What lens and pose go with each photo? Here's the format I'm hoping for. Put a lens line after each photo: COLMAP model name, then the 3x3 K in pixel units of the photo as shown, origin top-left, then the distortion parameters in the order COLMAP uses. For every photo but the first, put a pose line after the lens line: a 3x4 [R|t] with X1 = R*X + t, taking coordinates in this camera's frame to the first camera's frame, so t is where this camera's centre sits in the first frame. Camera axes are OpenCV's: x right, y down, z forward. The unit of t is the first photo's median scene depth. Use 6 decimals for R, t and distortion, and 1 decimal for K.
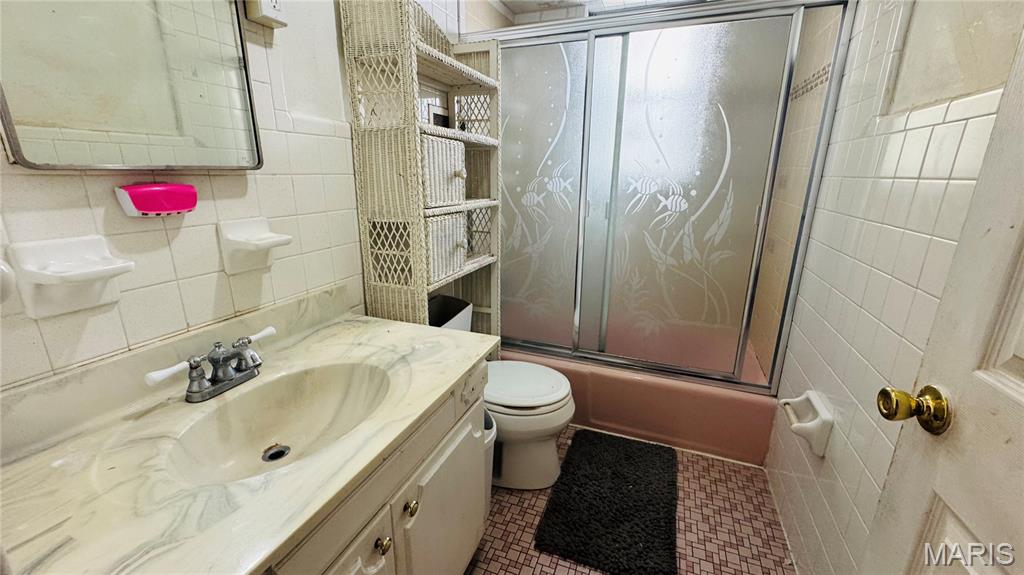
lens RADIAL K [[410.3, 0, 510.0], [0, 410.3, 289.0], [0, 0, 1]] dist [-0.005684, 0.000631]
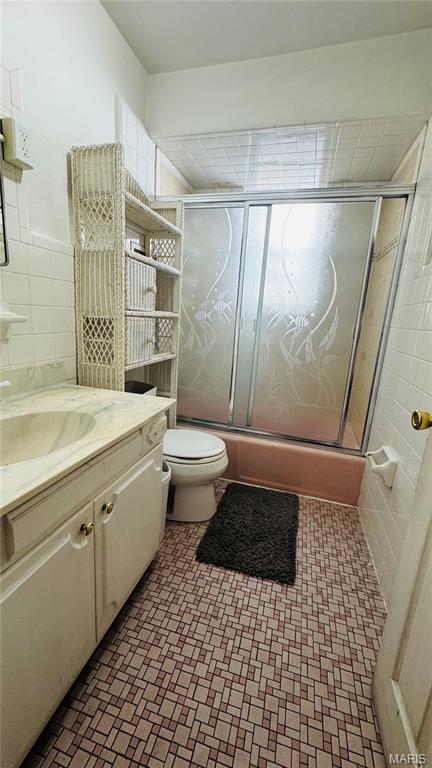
lens RADIAL K [[307.7, 0, 215.7], [0, 307.7, 384.2], [0, 0, 1]] dist [-0.005684, 0.000631]
pose [[0.994299, 0.036648, 0.100130, 0.001506], [-0.031753, 0.998242, -0.050052, 0.088478], [-0.101788, 0.046587, 0.993715, -0.053904]]
